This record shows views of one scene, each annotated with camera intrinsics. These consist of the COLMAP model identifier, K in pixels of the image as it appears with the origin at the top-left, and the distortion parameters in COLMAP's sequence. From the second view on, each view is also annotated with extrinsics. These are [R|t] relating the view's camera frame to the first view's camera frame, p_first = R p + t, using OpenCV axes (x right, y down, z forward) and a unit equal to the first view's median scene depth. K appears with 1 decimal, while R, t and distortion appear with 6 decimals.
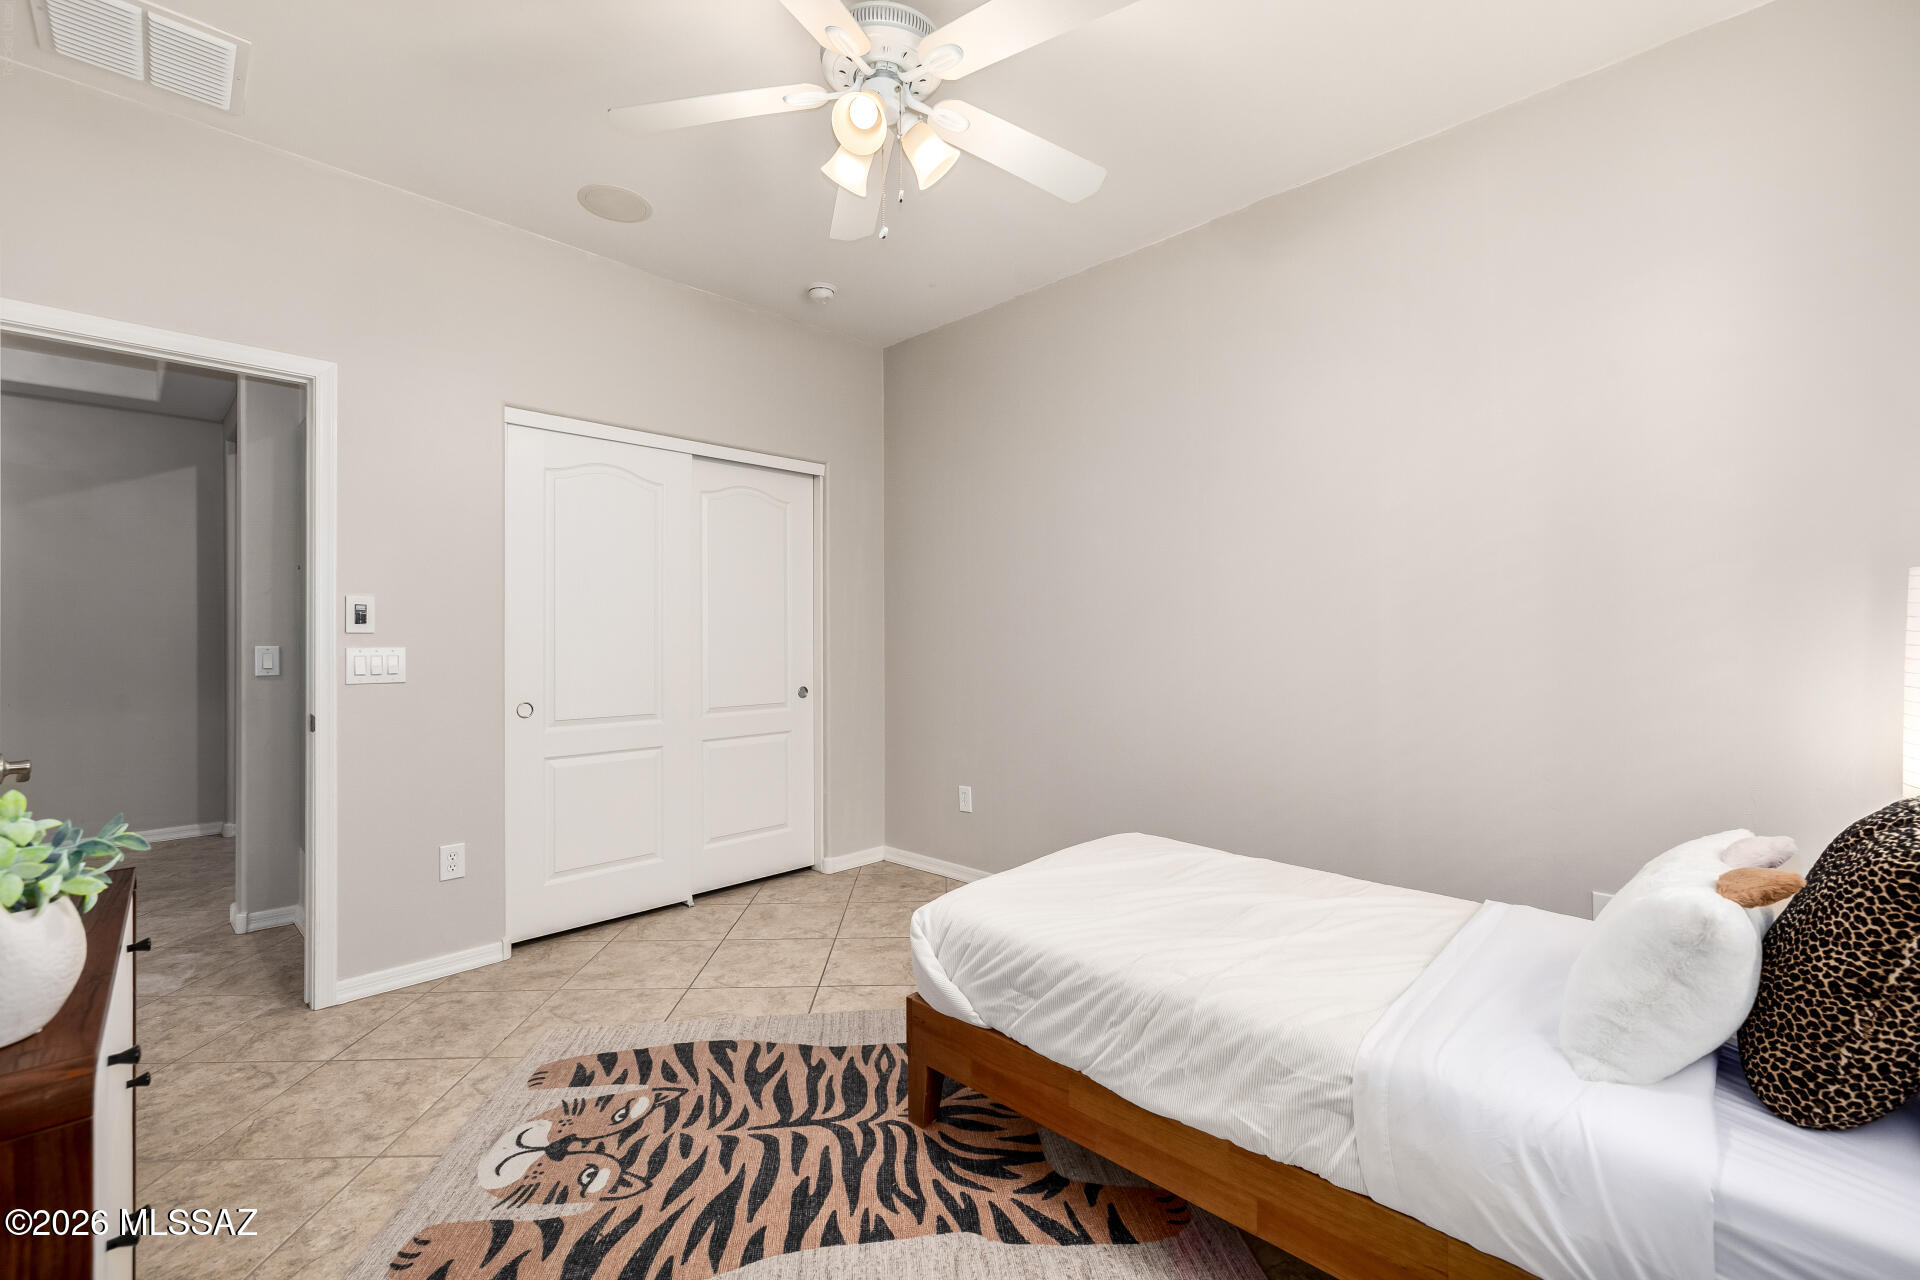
lens RADIAL K [[808.6, 0, 951.2], [0, 808.6, 635.5], [0, 0, 1]] dist [0.001028, -0.000381]
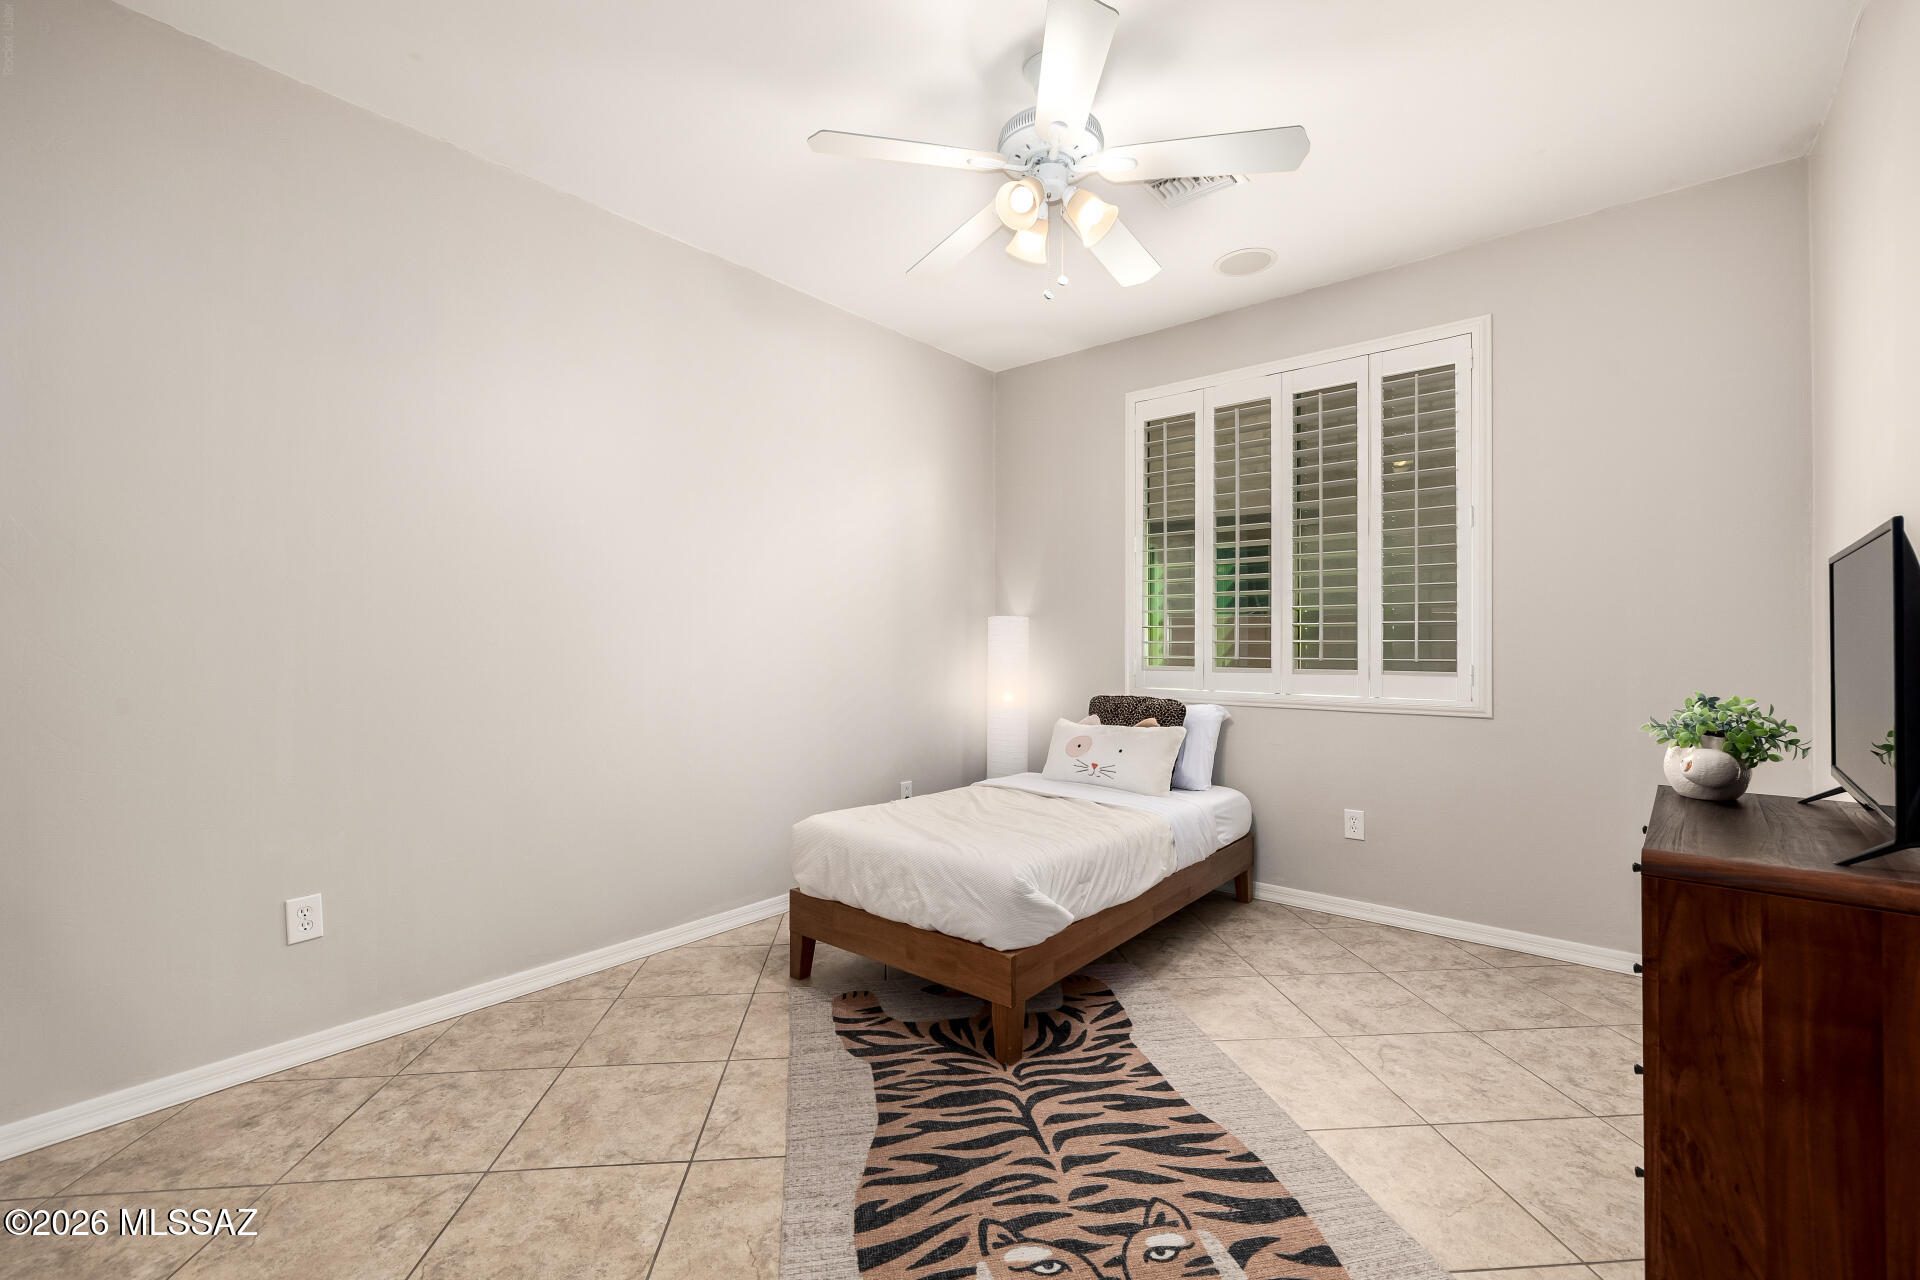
lens RADIAL K [[808.6, 0, 951.2], [0, 808.6, 647.2], [0, 0, 1]] dist [0.001028, -0.000381]
pose [[-0.071310, 0.003764, 0.997447, -1.266355], [-0.005142, 0.999978, -0.004141, 0.020821], [-0.997441, -0.005424, -0.071289, 1.257018]]
